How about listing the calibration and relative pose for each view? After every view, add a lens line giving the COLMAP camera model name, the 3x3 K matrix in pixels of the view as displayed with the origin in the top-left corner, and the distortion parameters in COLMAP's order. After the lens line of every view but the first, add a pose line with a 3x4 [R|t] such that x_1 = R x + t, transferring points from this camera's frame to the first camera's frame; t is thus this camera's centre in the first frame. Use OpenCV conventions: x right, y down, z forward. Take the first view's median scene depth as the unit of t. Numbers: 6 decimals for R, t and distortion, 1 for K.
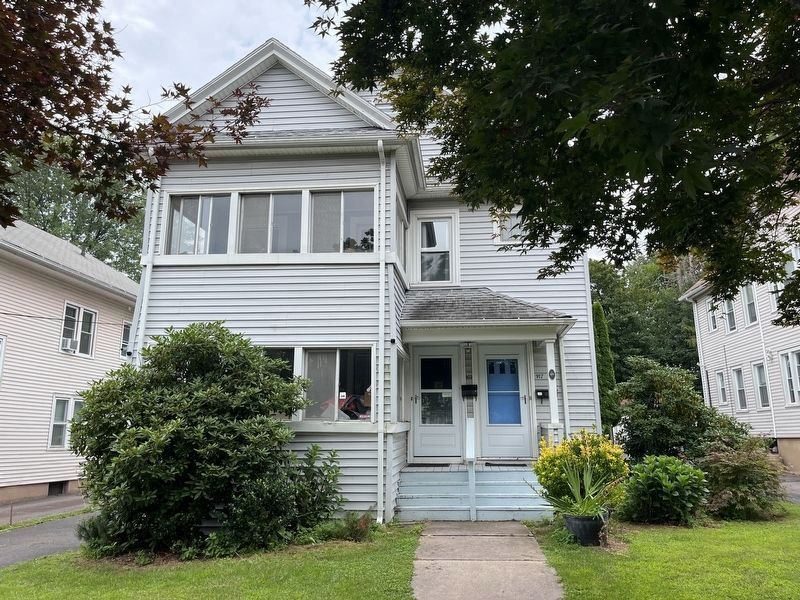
lens RADIAL K [[591.7, 0, 400.0], [0, 591.7, 300.0], [0, 0, 1]] dist [0.006431, 0.001007]
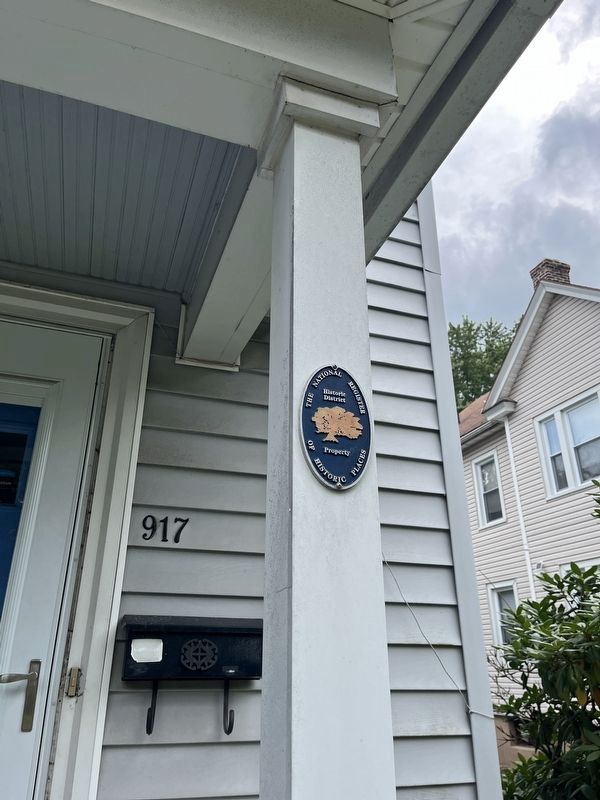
lens RADIAL K [[591.7, 0, 300.0], [0, 591.7, 400.0], [0, 0, 1]] dist [0.006431, 0.001007]
pose [[0.900557, 0.171347, 0.399546, 0.203170], [-0.098234, 0.975484, -0.196927, 0.125676], [-0.423493, 0.138095, 0.895312, 0.854278]]
